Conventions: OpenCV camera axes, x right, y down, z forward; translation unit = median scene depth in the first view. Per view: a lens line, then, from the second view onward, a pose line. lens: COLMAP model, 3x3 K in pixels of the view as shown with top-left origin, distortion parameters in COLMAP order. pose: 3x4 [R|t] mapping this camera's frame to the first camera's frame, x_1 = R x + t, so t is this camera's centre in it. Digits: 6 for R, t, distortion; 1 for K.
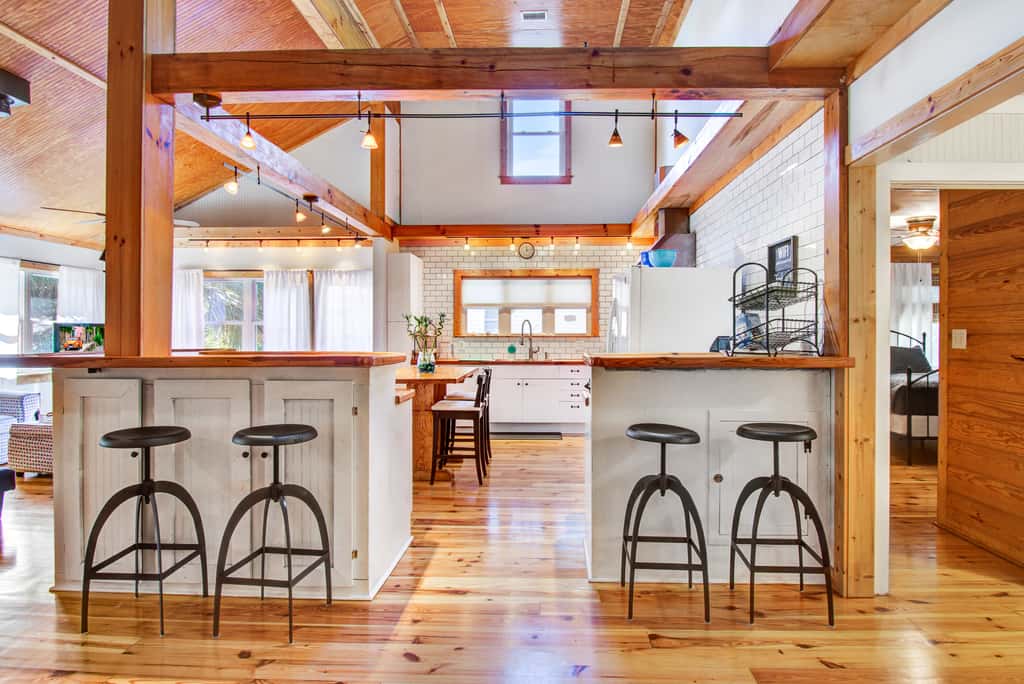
lens RADIAL K [[550.7, 0, 515.4], [0, 550.7, 340.1], [0, 0, 1]] dist [0.004044, 0.000696]
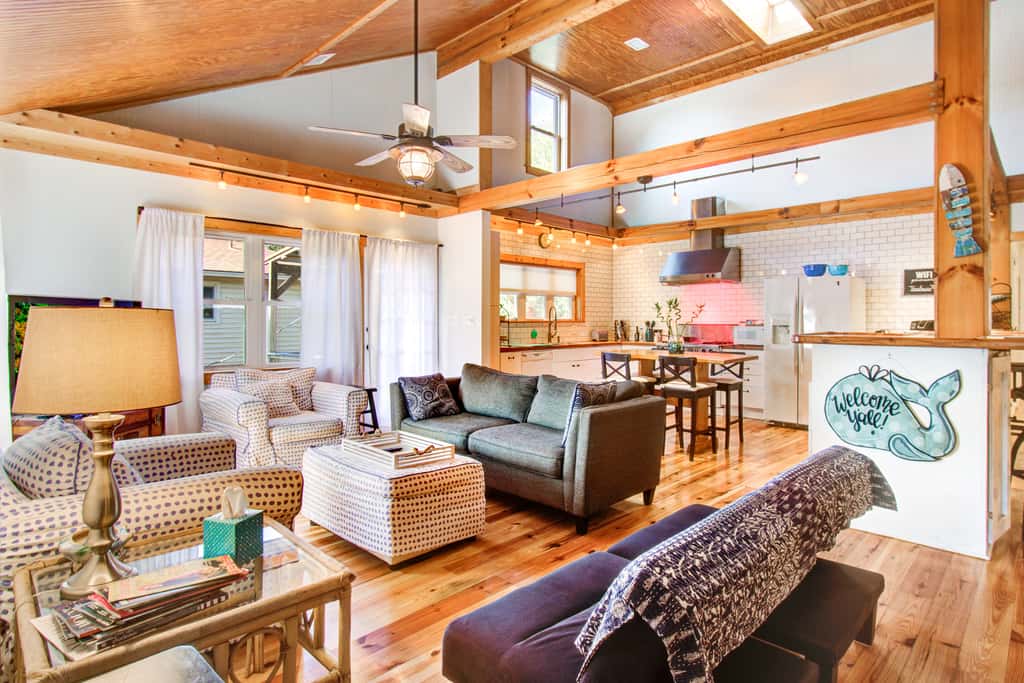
lens RADIAL K [[556.9, 0, 509.4], [0, 556.9, 318.6], [0, 0, 1]] dist [-0.003263, -0.000168]
pose [[0.674228, 0.002705, 0.738518, -0.803082], [0.002231, 0.999981, -0.005700, -0.006996], [-0.738520, 0.005491, 0.674209, 0.329449]]
